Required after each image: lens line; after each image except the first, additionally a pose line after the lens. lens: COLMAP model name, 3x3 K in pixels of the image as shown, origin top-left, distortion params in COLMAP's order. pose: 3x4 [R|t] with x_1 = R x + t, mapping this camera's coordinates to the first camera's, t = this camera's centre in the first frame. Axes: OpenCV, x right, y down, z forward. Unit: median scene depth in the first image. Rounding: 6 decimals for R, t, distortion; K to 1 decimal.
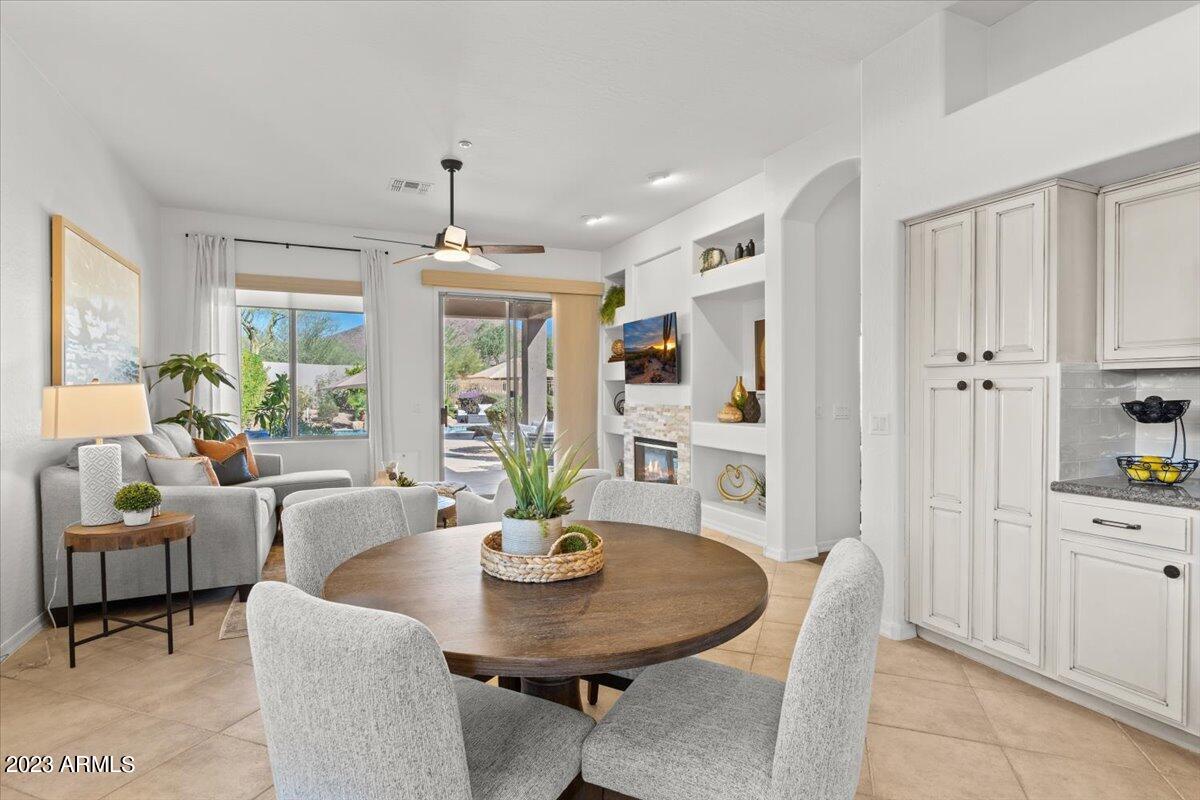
lens RADIAL K [[605.3, 0, 603.5], [0, 605.3, 393.0], [0, 0, 1]] dist [-0.003438, -0.000252]
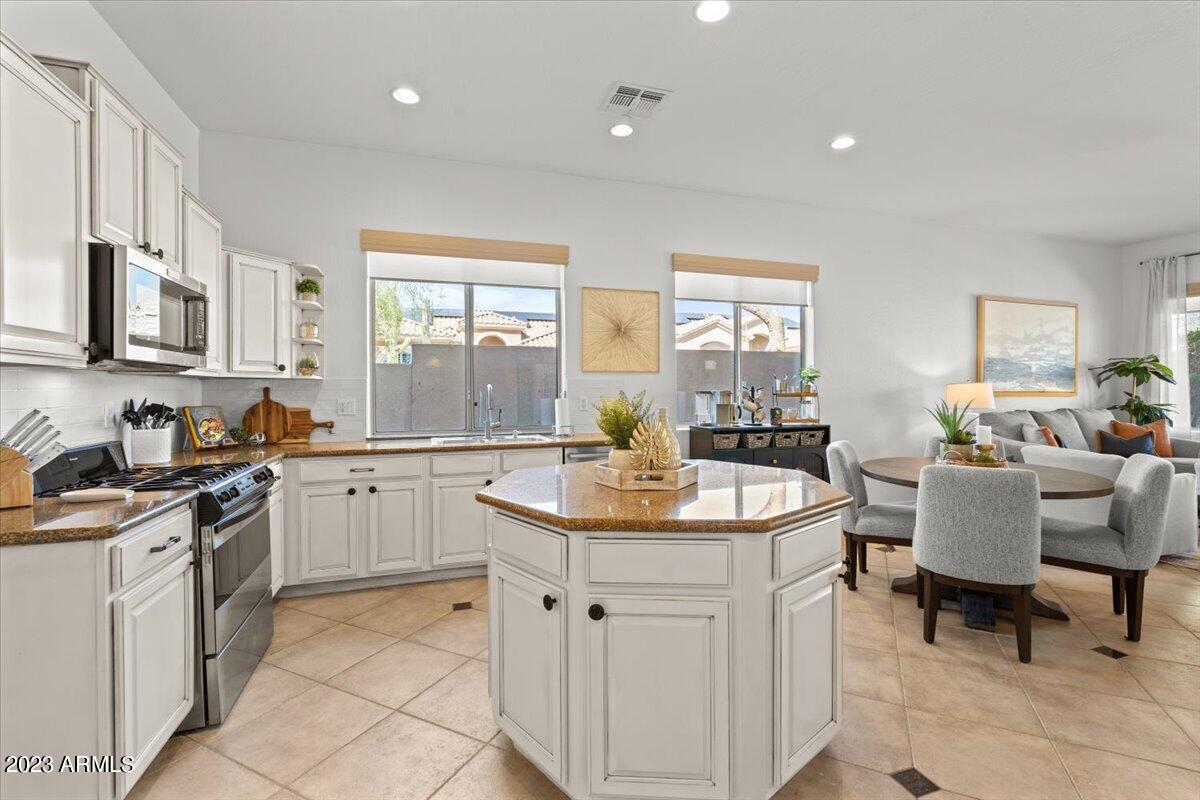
lens RADIAL K [[530.6, 0, 600.0], [0, 530.6, 392.6], [0, 0, 1]] dist [-0.001267, 0.000078]
pose [[-0.104013, 0.008630, -0.994538, 0.533200], [0.000988, 0.999963, 0.008574, 0.000593], [0.994575, -0.000091, -0.104018, -0.018606]]
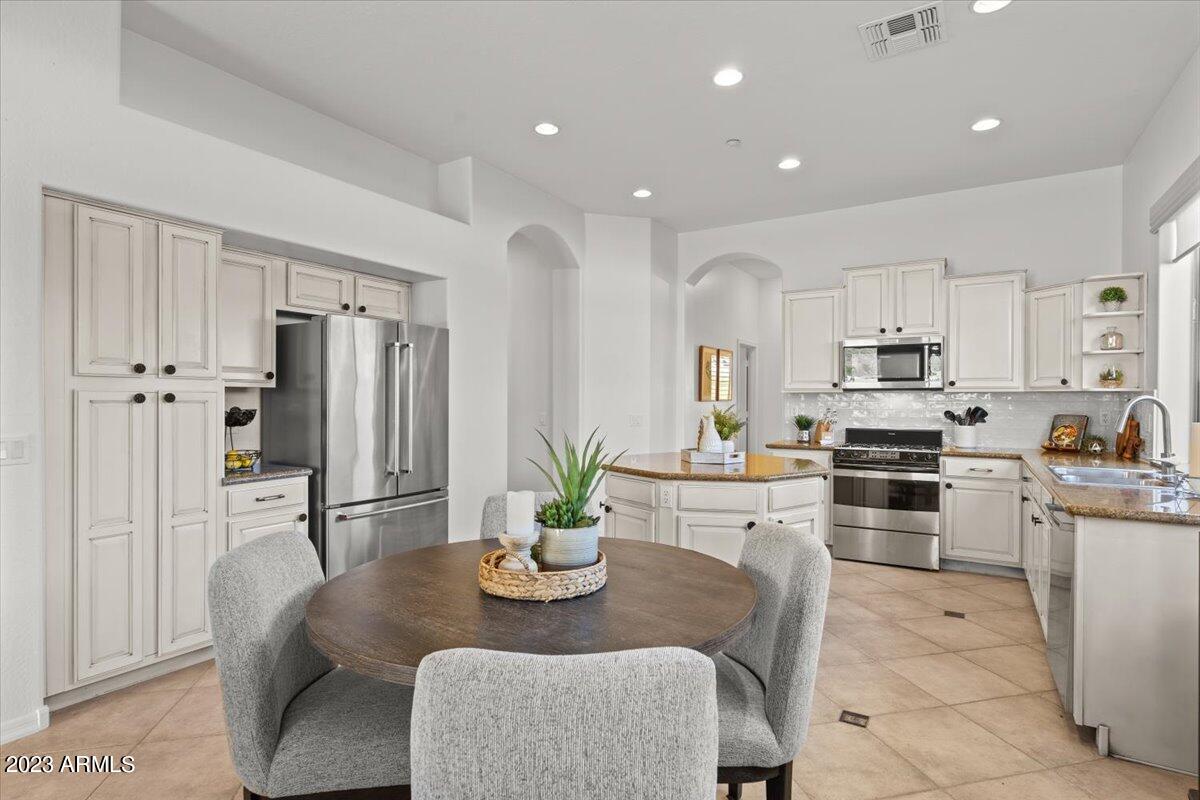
lens RADIAL K [[613.4, 0, 604.7], [0, 613.4, 398.6], [0, 0, 1]] dist [0.006487, -0.000193]
pose [[-0.563198, 0.003684, 0.826314, -0.290286], [0.004386, 0.999989, -0.001469, -0.003238], [-0.826310, 0.002797, -0.563208, 0.435454]]
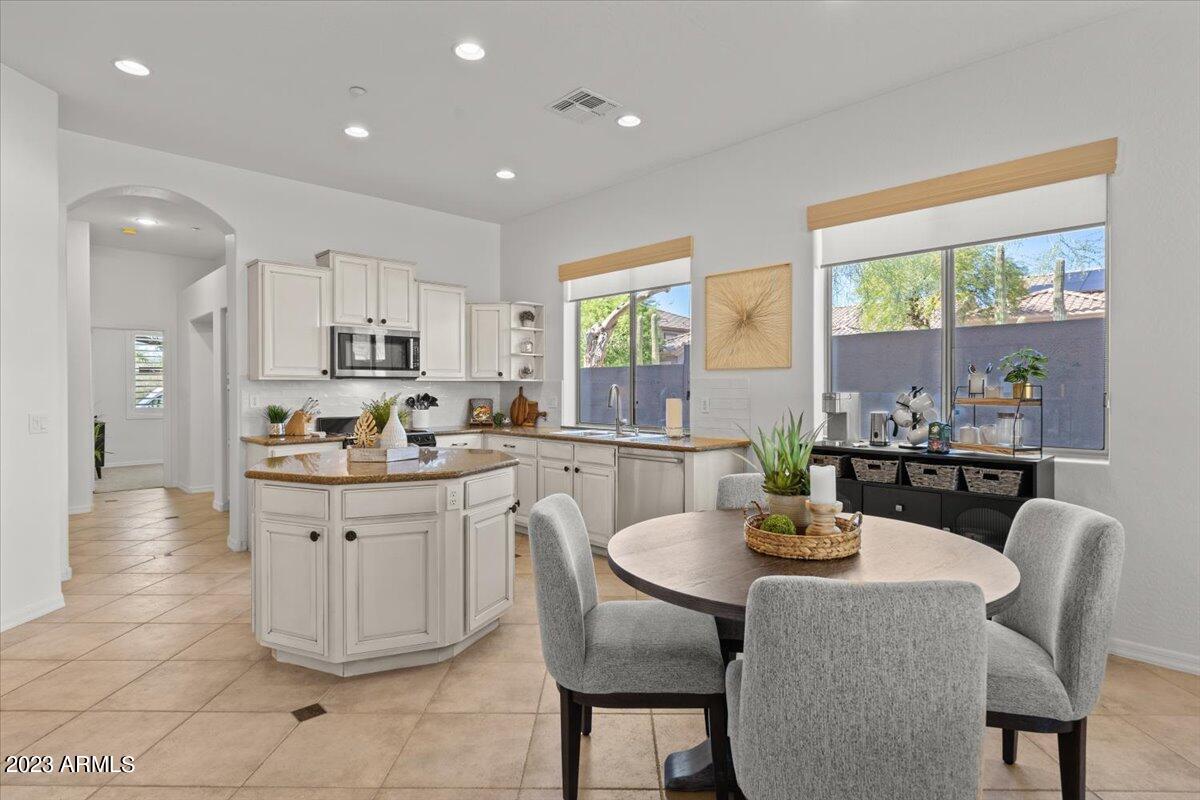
lens RADIAL K [[613.4, 0, 604.7], [0, 613.4, 398.6], [0, 0, 1]] dist [0.006487, -0.000193]
pose [[-0.941670, 0.013288, -0.336276, 0.178141], [0.005155, 0.999672, 0.025067, -0.006060], [0.336499, 0.021872, -0.941430, 0.576445]]
